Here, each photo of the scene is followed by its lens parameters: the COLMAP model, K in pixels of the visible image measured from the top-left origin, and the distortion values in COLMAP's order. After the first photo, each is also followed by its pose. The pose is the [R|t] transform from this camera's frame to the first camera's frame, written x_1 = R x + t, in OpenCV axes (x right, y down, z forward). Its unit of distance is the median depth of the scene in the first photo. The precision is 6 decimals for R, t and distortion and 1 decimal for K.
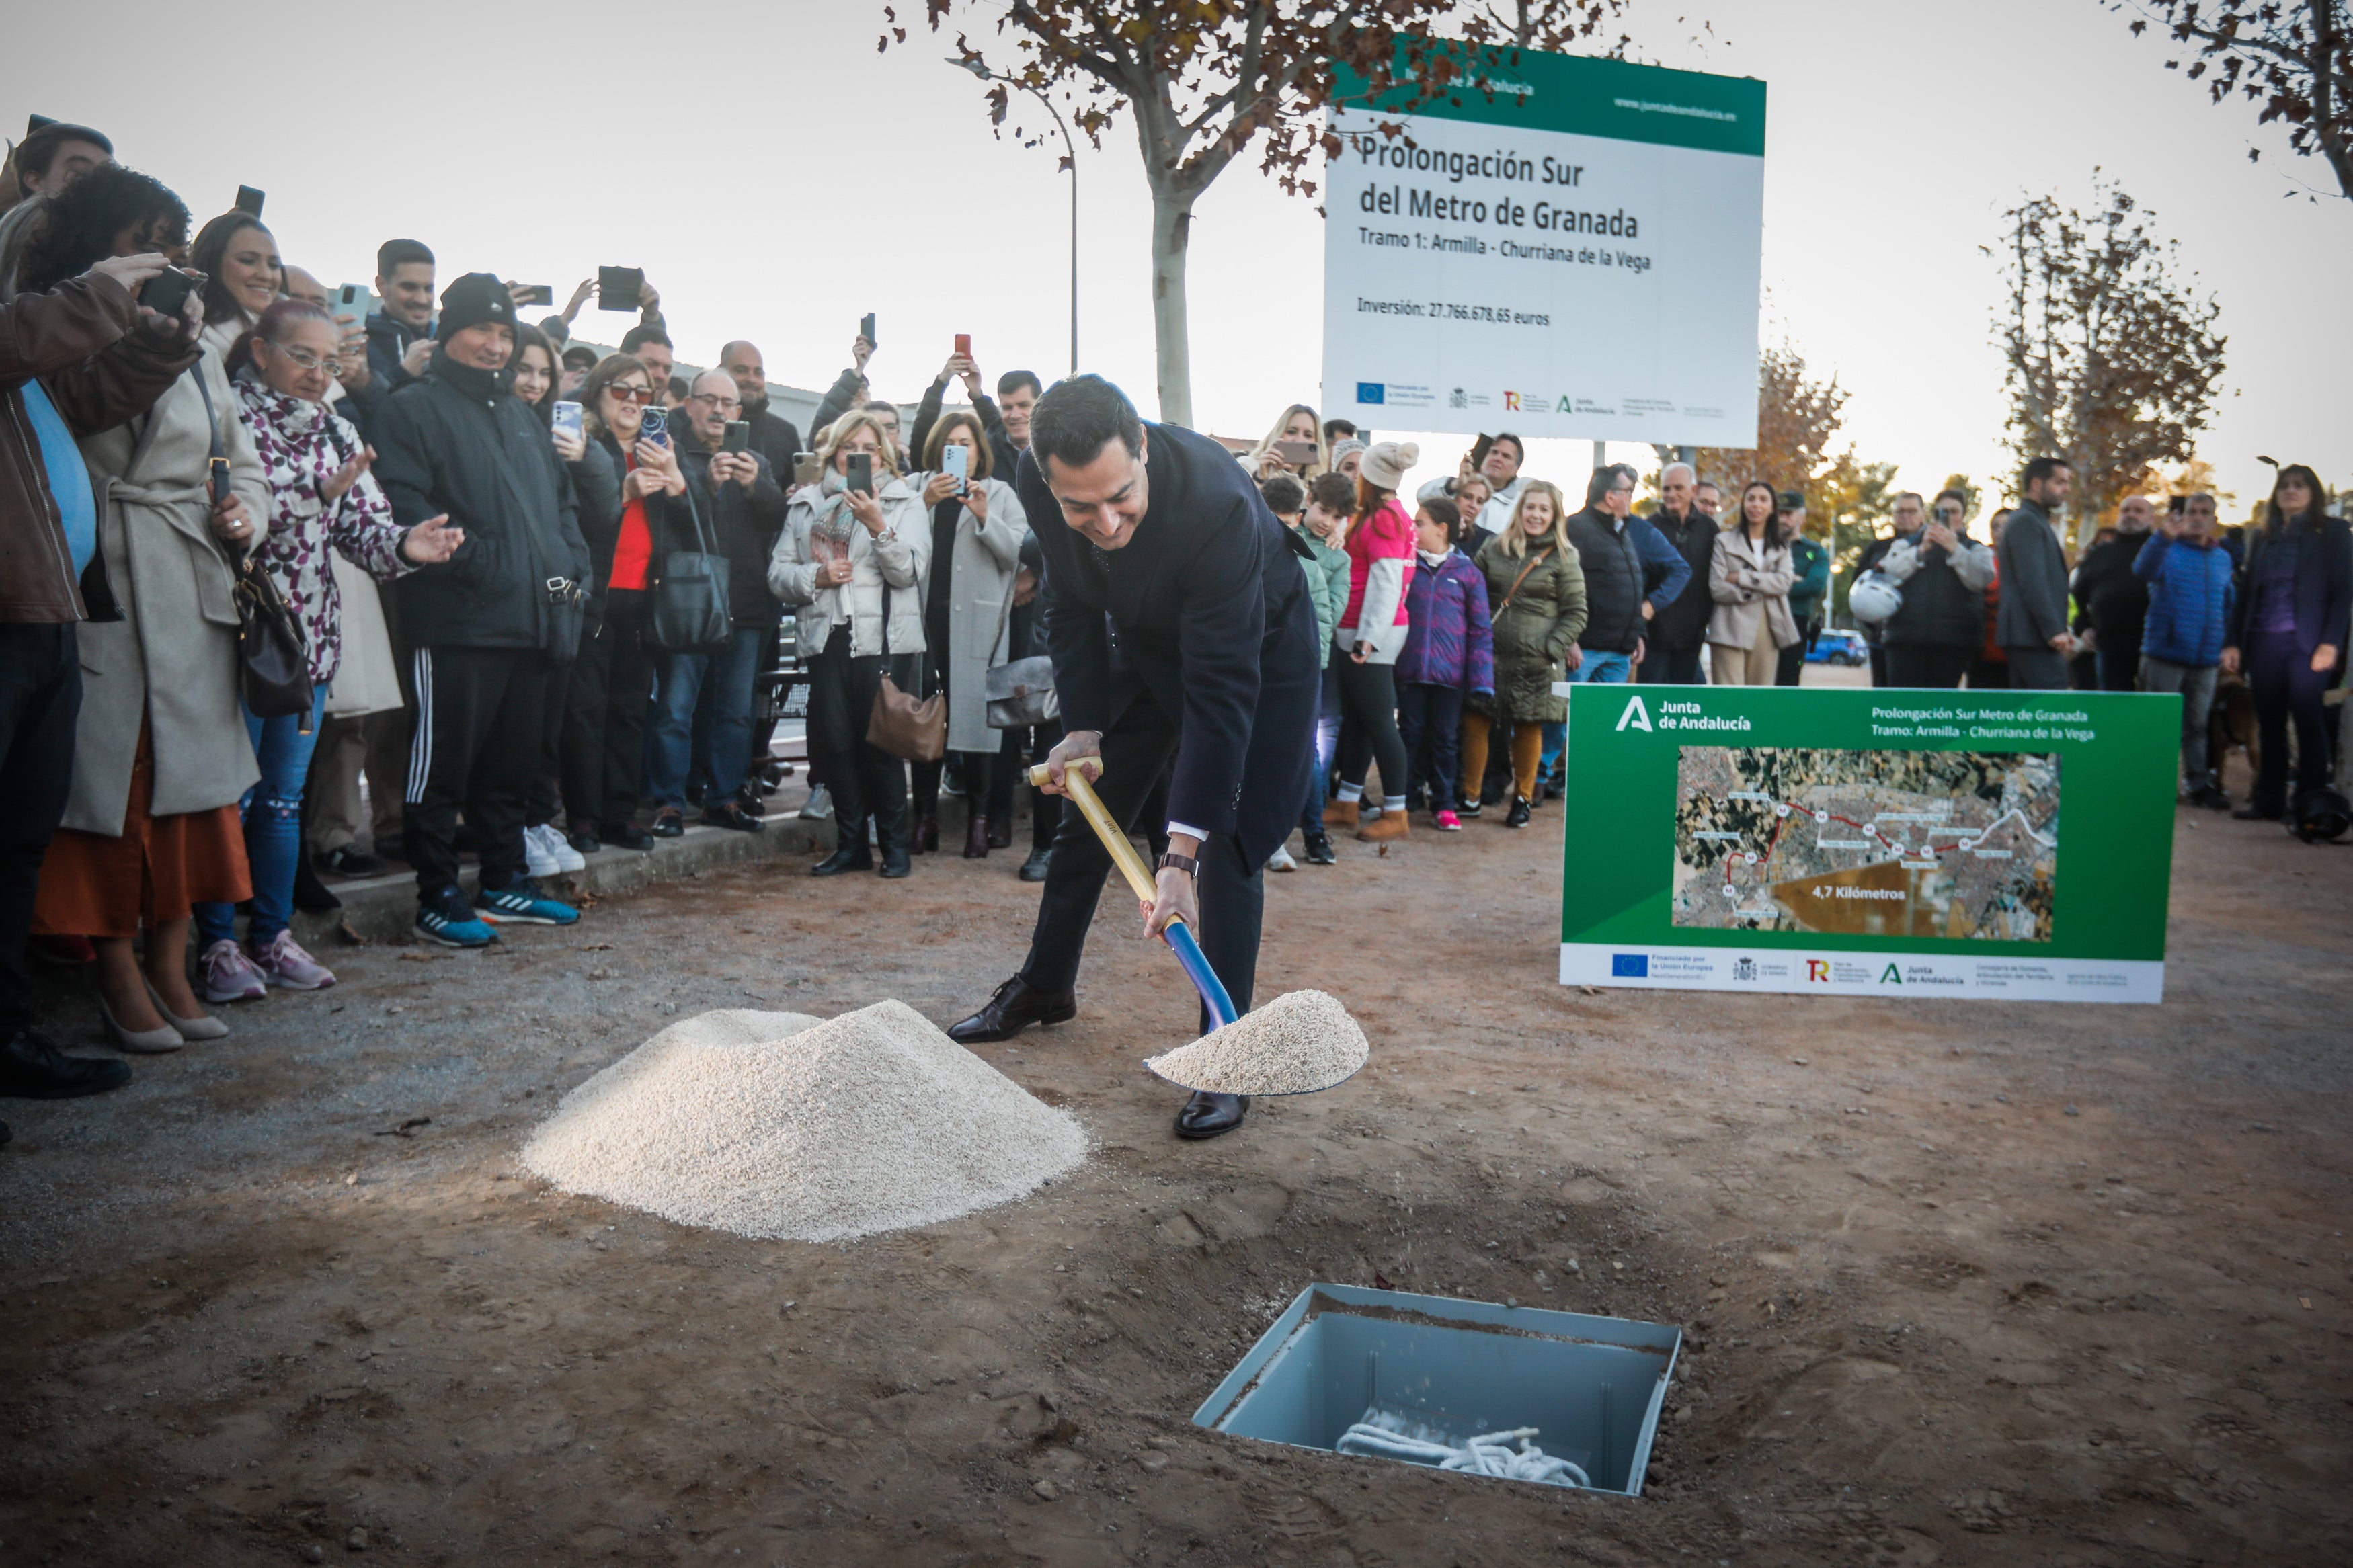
lens RADIAL K [[1753.0, 0, 1176.5], [0, 1753.0, 784.0], [0, 0, 1]] dist [-0.008376, 0.008693]
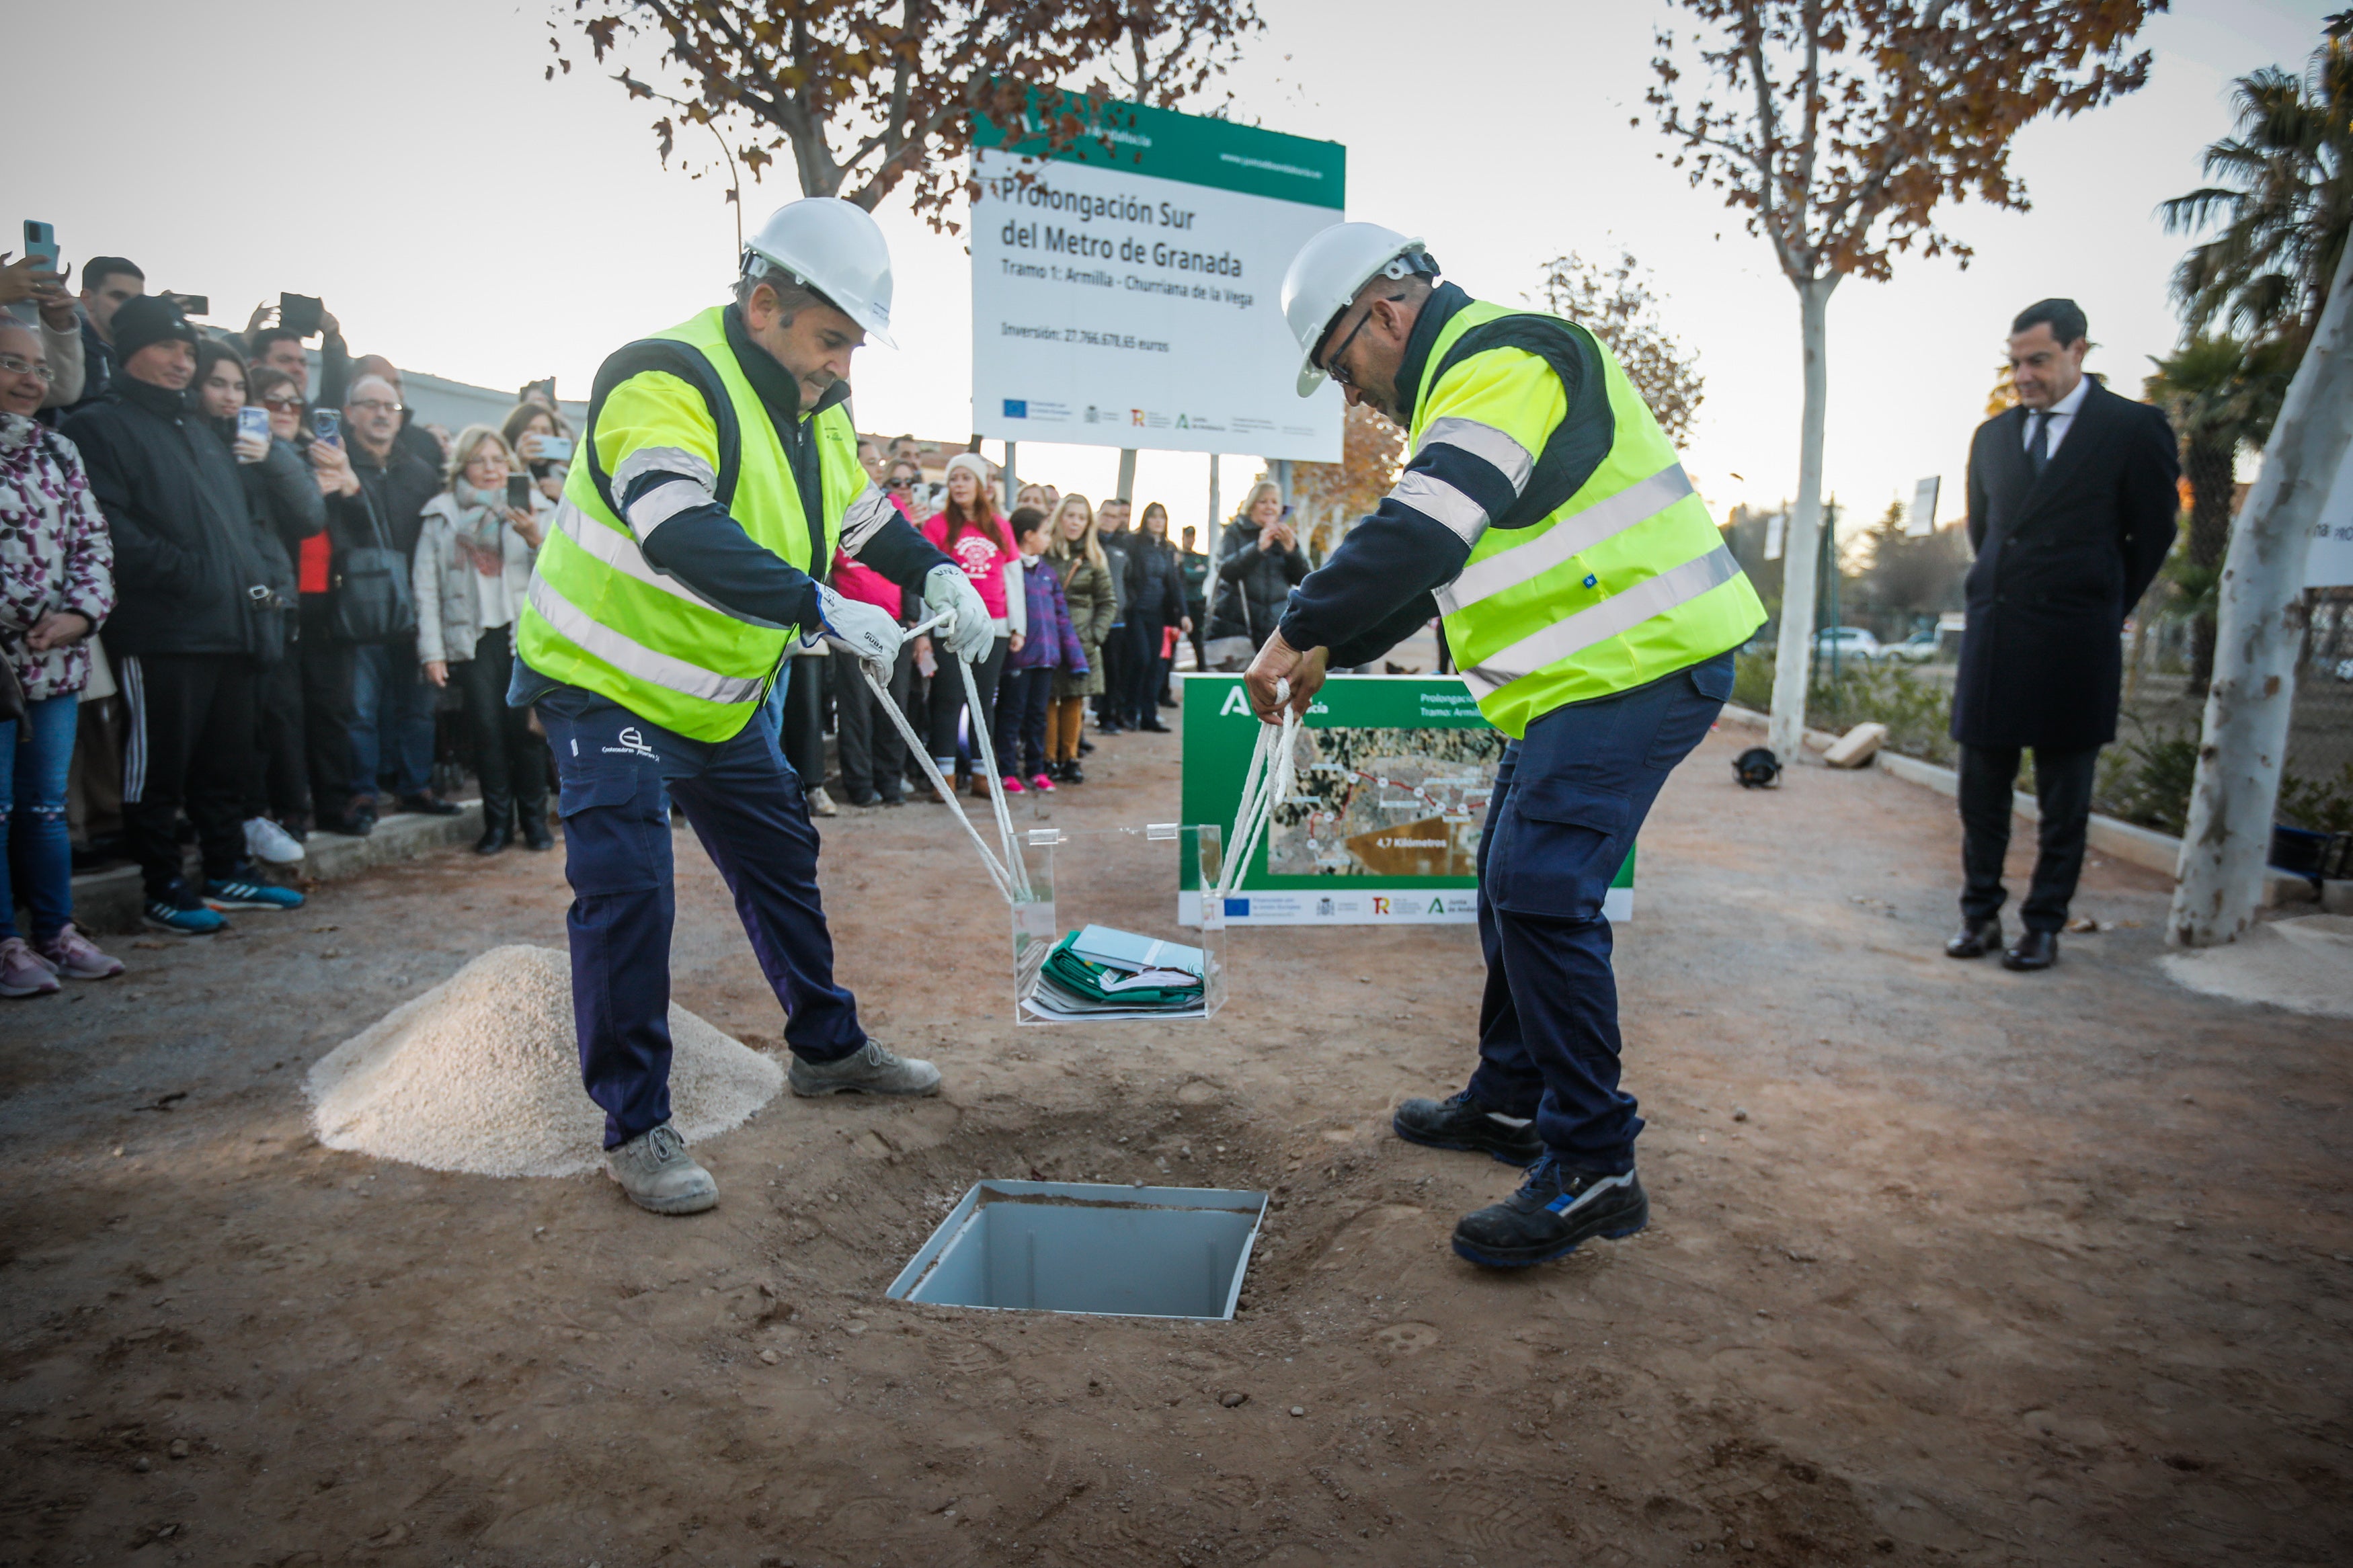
lens RADIAL K [[1534.2, 0, 1175.6], [0, 1534.2, 898.2], [0, 0, 1]] dist [-0.049956, 0.025996]
pose [[0.978708, -0.039862, 0.201348, 0.000868], [0.019887, 0.994762, 0.100269, -0.006515], [-0.204290, -0.094129, 0.974374, -0.021552]]
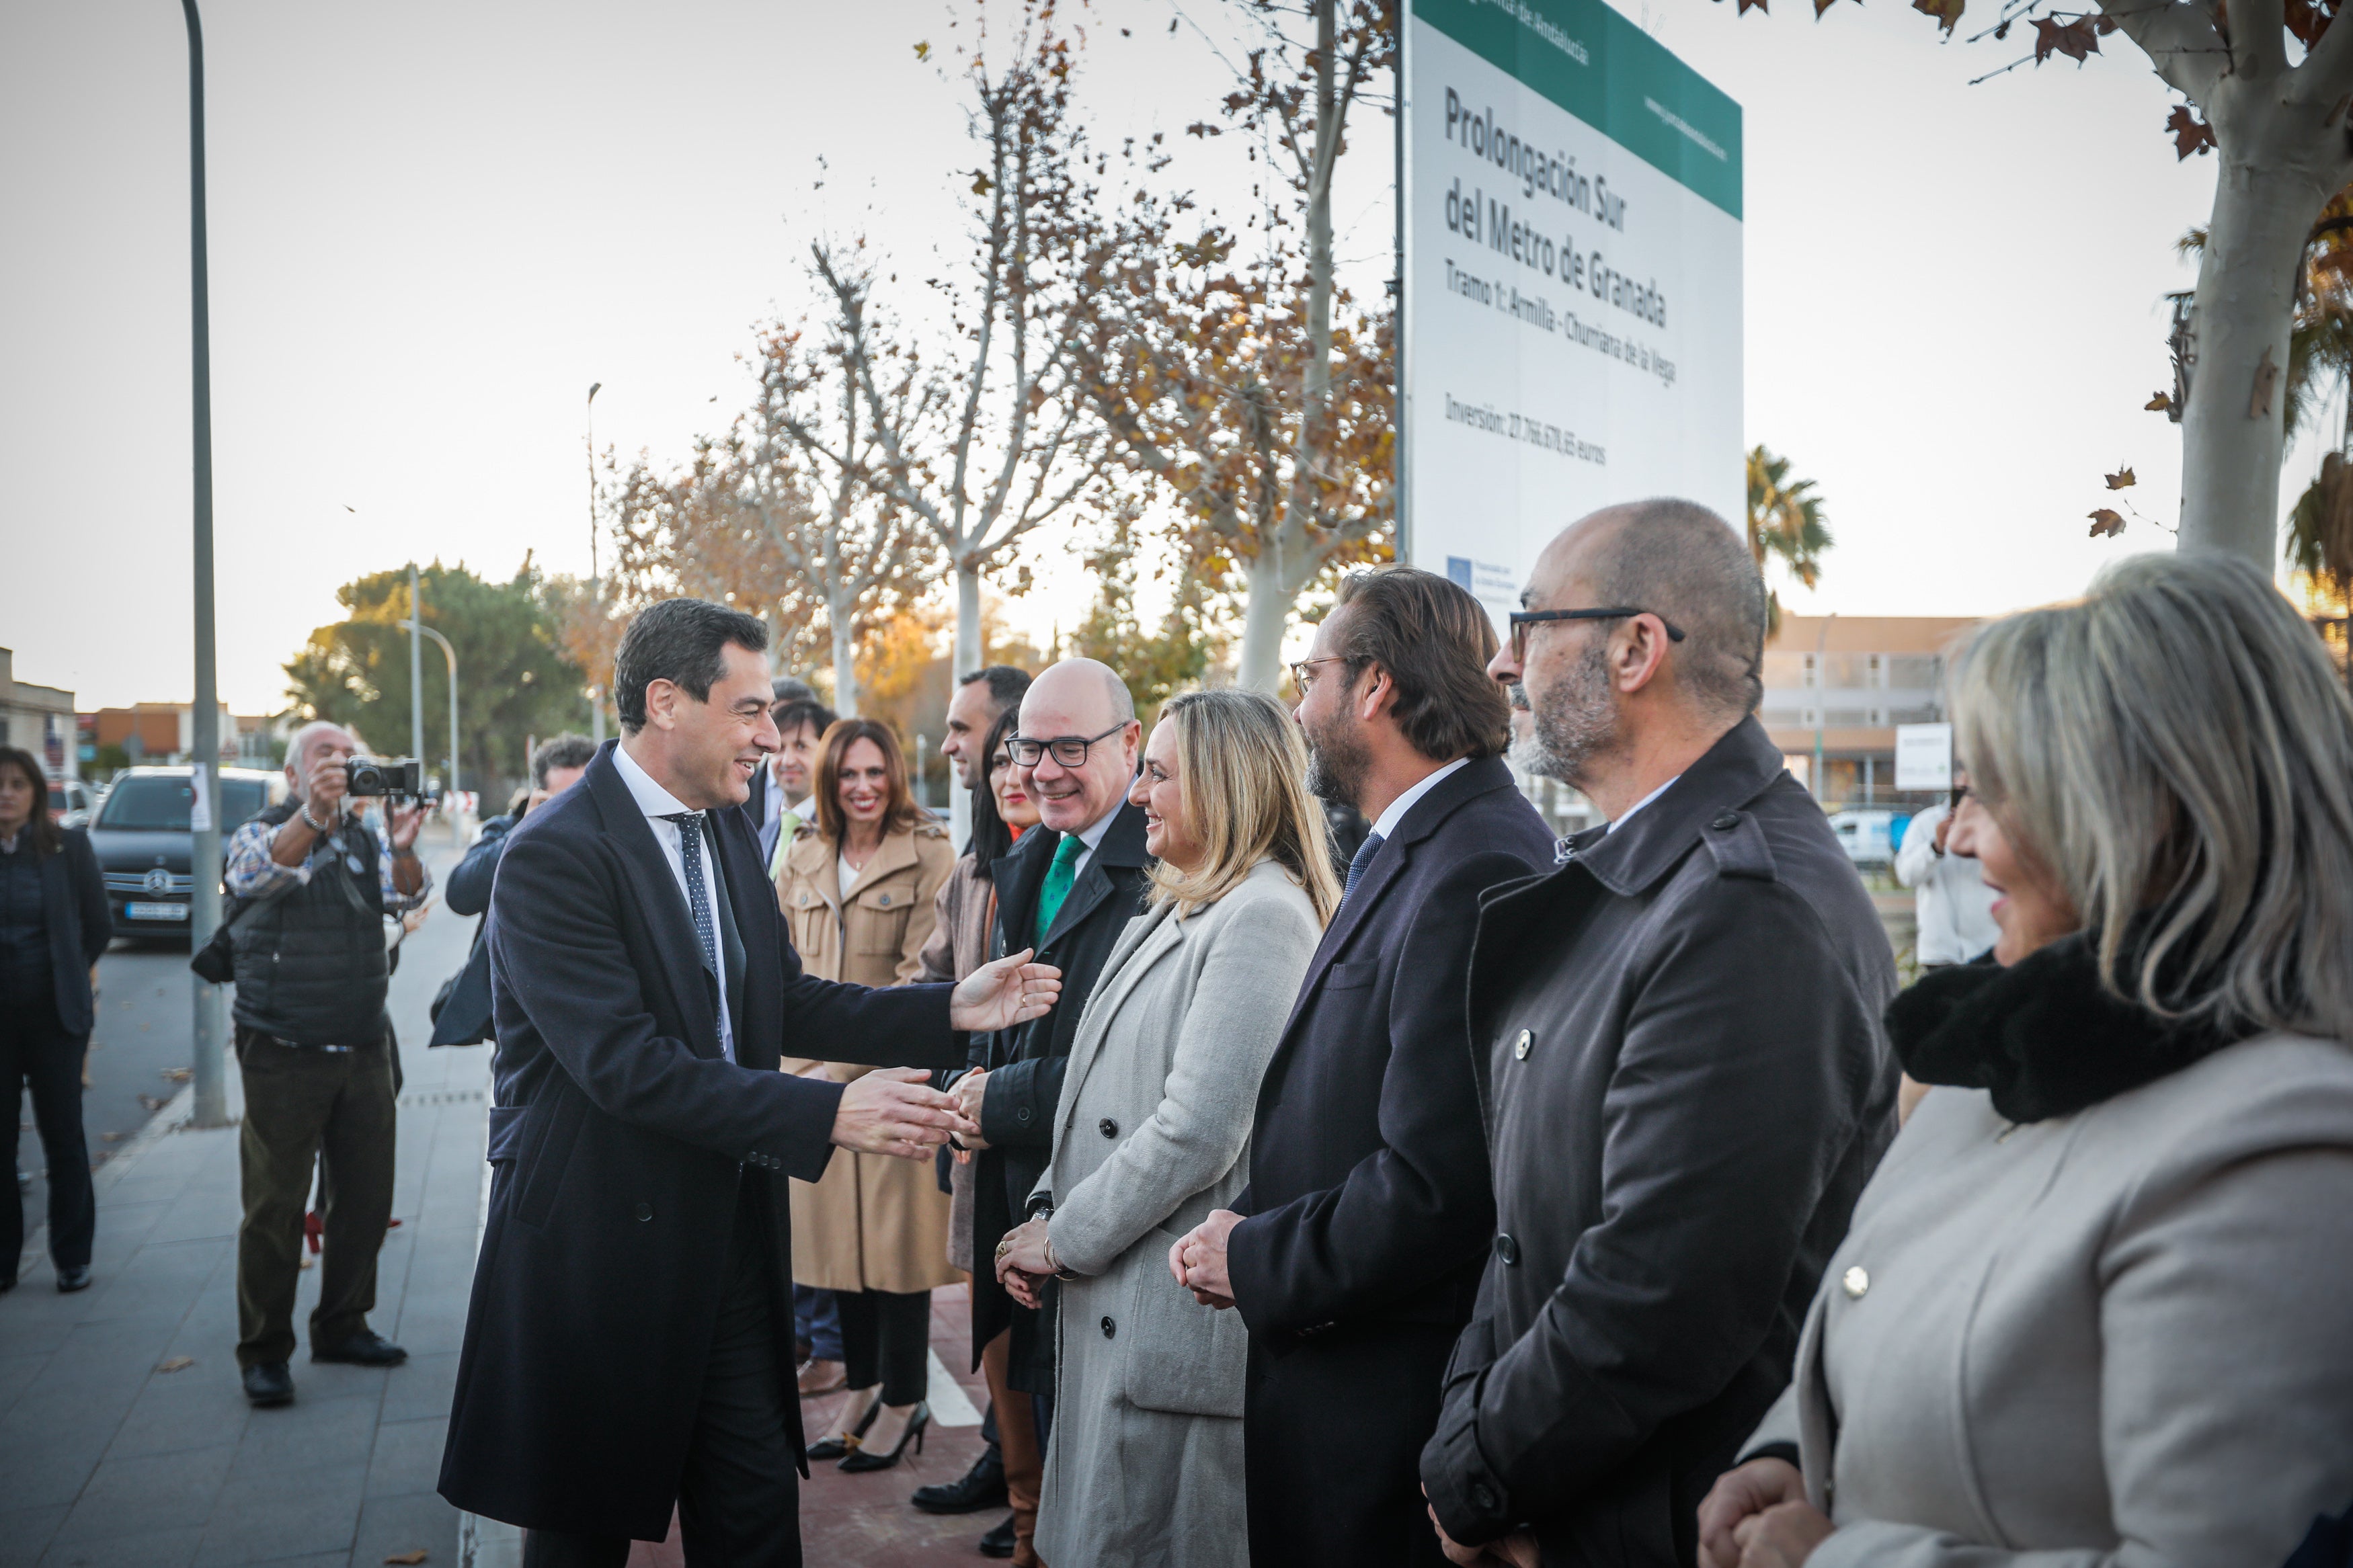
lens RADIAL K [[2290.1, 0, 1176.5], [0, 2290.1, 784.0], [0, 0, 1]] dist [0.005576, 0.006849]
pose [[0.778414, -0.017208, 0.627515, -0.540644], [0.069630, 0.995823, -0.059066, -0.184178], [-0.623878, 0.089672, 0.776360, 0.766372]]
